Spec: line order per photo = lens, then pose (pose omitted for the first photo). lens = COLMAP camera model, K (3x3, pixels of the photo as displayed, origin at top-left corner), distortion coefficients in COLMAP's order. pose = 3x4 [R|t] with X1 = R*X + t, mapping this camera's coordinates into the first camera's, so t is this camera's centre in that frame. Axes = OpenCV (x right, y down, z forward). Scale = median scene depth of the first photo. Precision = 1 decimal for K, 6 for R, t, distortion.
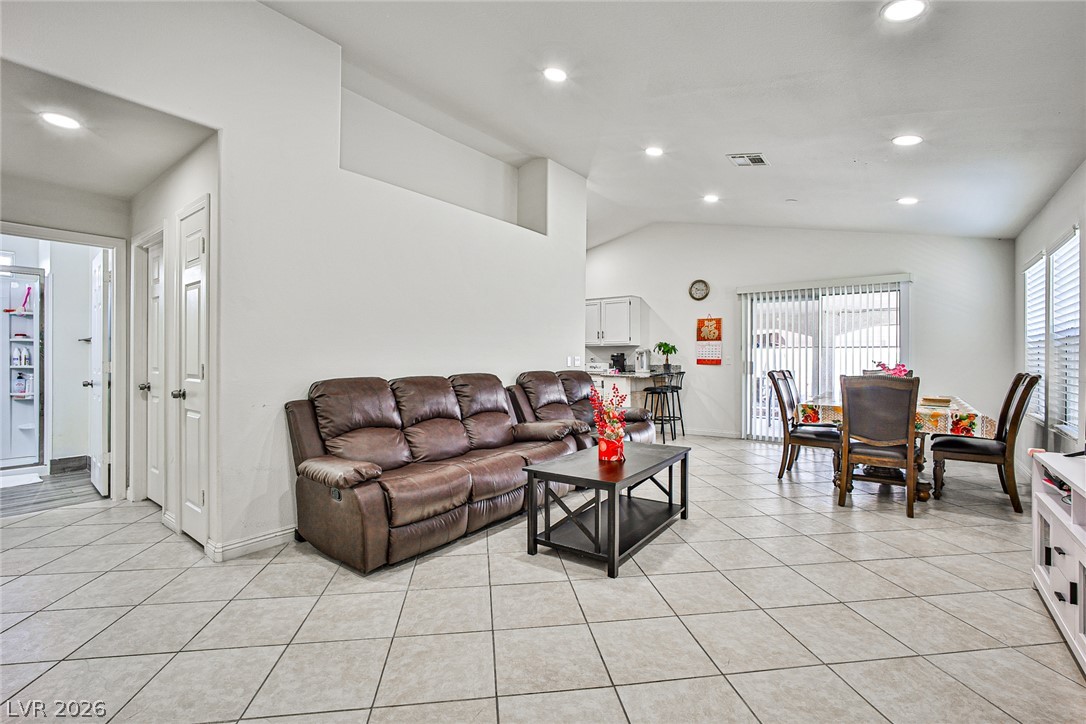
lens RADIAL K [[485.0, 0, 541.3], [0, 485.0, 360.1], [0, 0, 1]] dist [-0.033805, 0.012925]
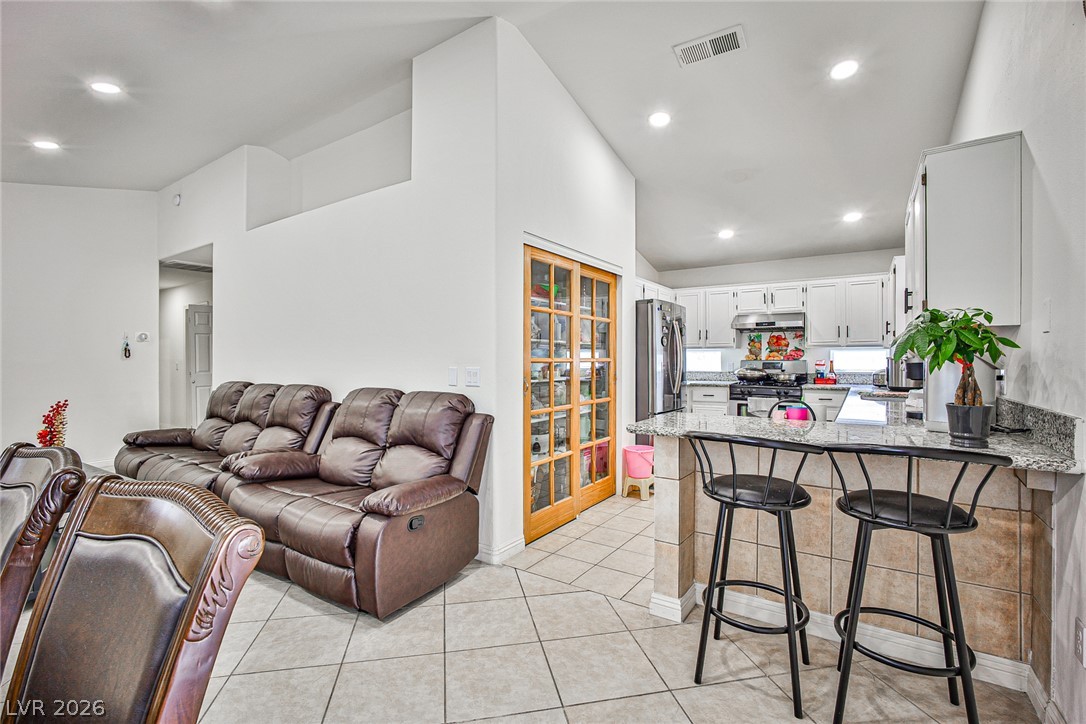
lens RADIAL K [[485.0, 0, 541.1], [0, 485.0, 361.8], [0, 0, 1]] dist [-0.033805, 0.012925]
pose [[0.071274, 0.005588, -0.997441, 0.669766], [-0.001407, 0.999984, 0.005501, -0.019165], [0.997456, 0.001011, 0.071281, 1.138361]]
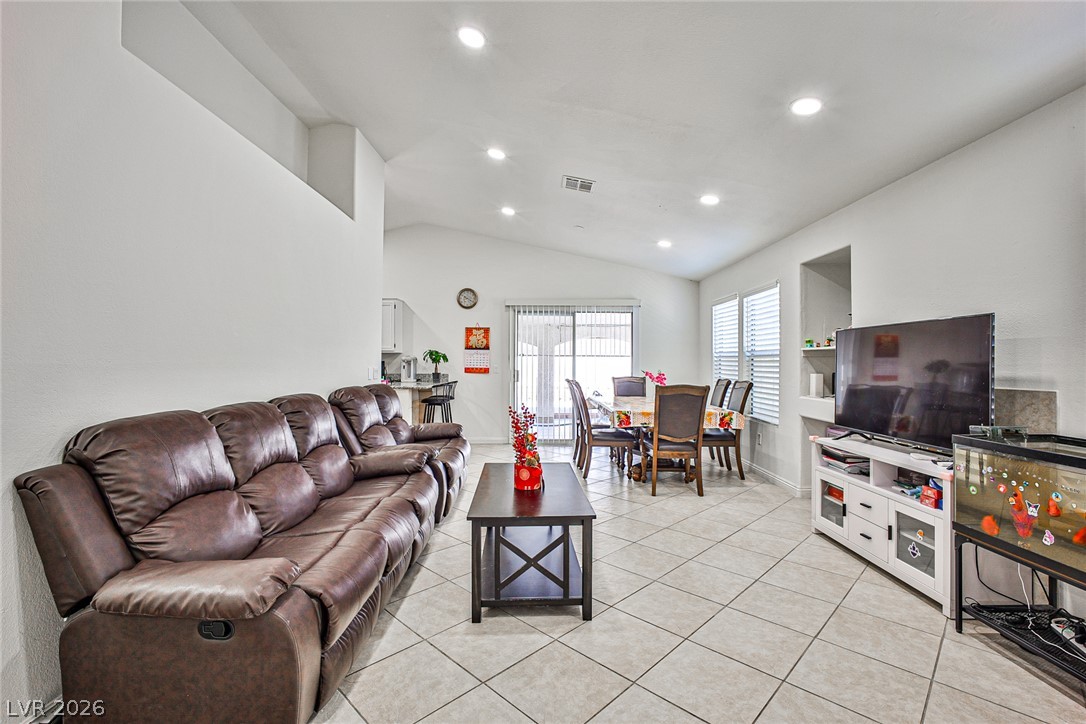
lens RADIAL K [[485.0, 0, 539.4], [0, 485.0, 359.9], [0, 0, 1]] dist [-0.033805, 0.012925]
pose [[0.791389, 0.004338, 0.611298, -0.237784], [0.000125, 0.999974, -0.007257, -0.015634], [-0.611314, 0.005819, 0.791367, 0.167277]]
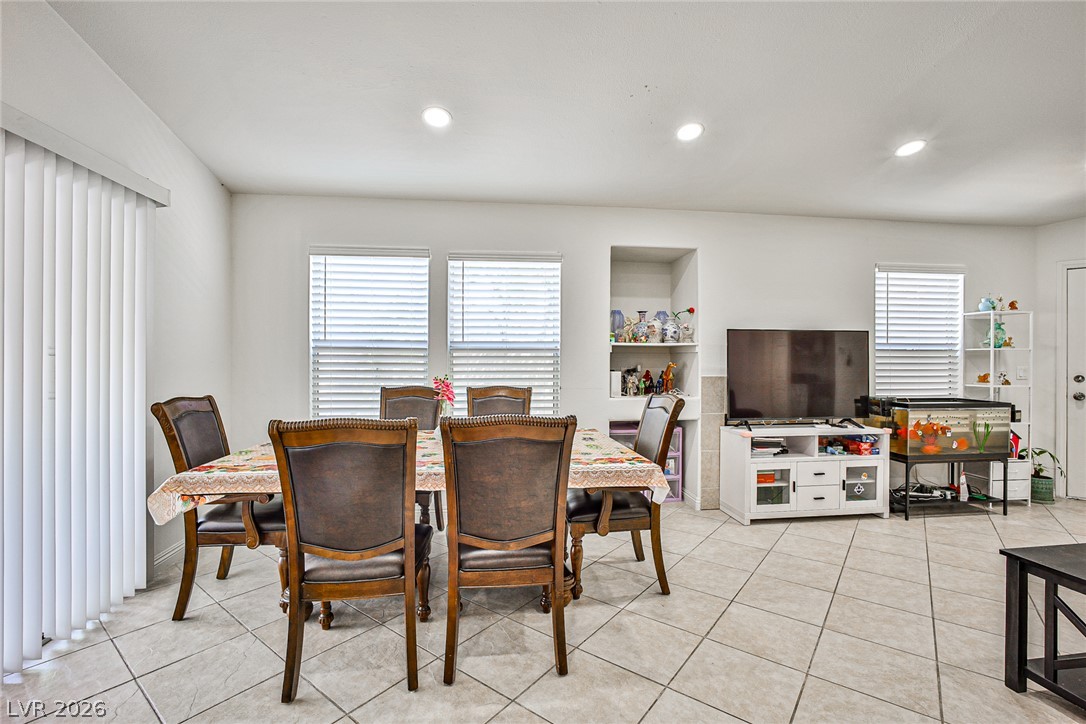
lens RADIAL K [[485.0, 0, 547.3], [0, 485.0, 359.2], [0, 0, 1]] dist [-0.033805, 0.012925]
pose [[-0.709891, -0.006012, 0.704286, 0.199883], [-0.002848, 0.999980, 0.005665, -0.021087], [-0.704306, 0.002015, -0.709893, 1.170619]]
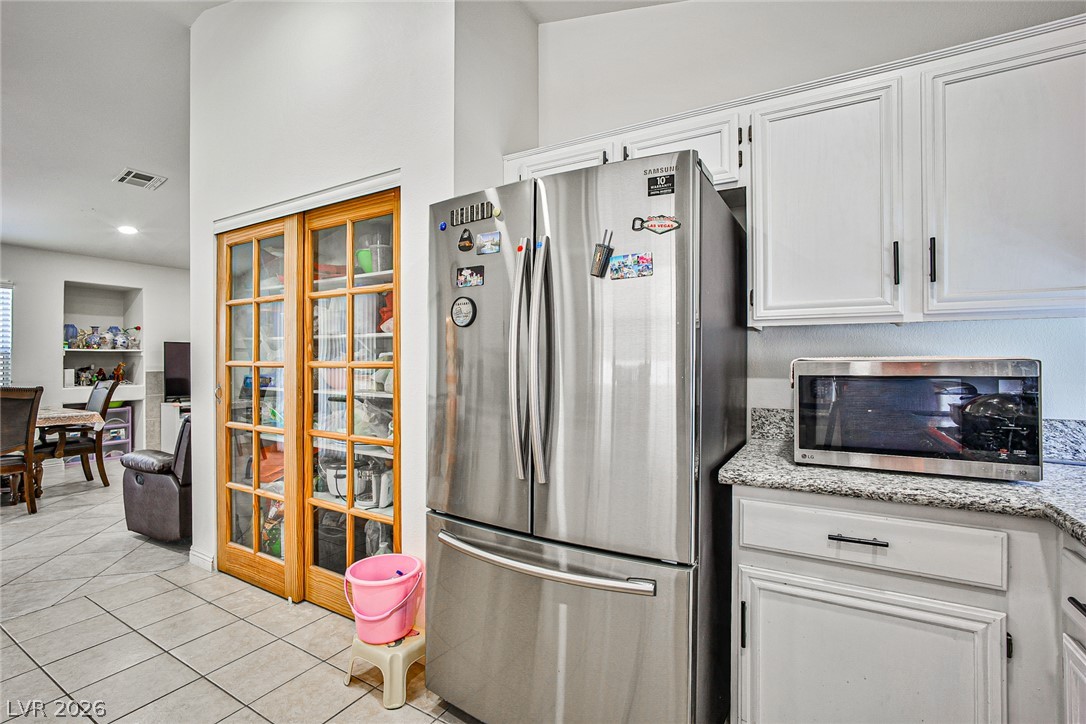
lens RADIAL K [[485.0, 0, 550.3], [0, 485.0, 359.5], [0, 0, 1]] dist [-0.033805, 0.012925]
pose [[-0.988741, -0.003802, -0.149588, -0.241263], [-0.003794, 0.999993, -0.000342, -0.022837], [0.149588, 0.000229, -0.988748, 1.759658]]
